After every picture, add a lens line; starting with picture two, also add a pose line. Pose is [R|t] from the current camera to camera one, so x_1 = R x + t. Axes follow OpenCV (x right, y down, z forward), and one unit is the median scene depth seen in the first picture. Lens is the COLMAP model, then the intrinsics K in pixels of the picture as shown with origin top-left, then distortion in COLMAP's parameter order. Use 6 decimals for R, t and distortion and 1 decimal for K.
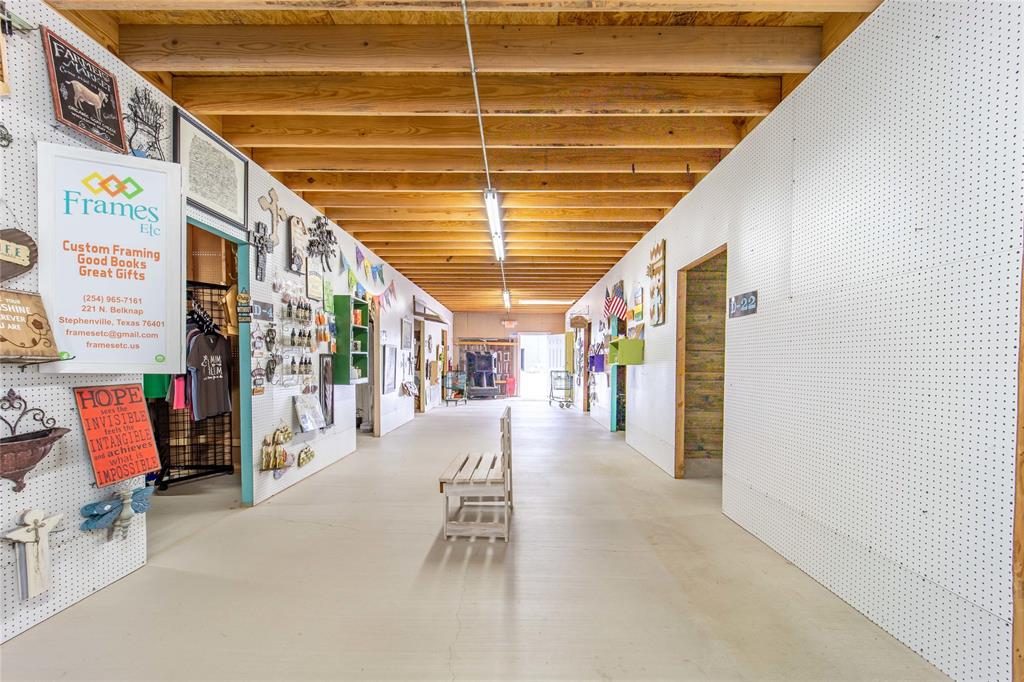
lens RADIAL K [[420.6, 0, 509.3], [0, 420.6, 345.1], [0, 0, 1]] dist [-0.001307, 0.000383]
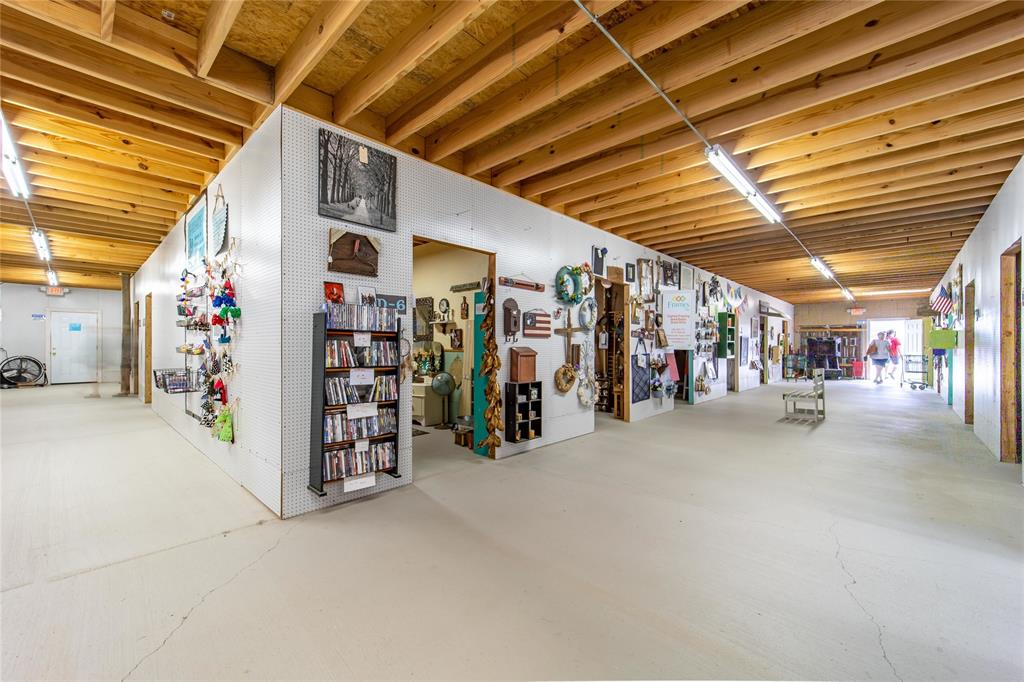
lens RADIAL K [[420.6, 0, 509.3], [0, 420.6, 345.1], [0, 0, 1]] dist [-0.001307, 0.000383]
pose [[0.742841, 0.000591, -0.669468, 0.088859], [0.024402, 0.999311, 0.027959, -0.023247], [0.669023, -0.037105, 0.742315, -0.575961]]
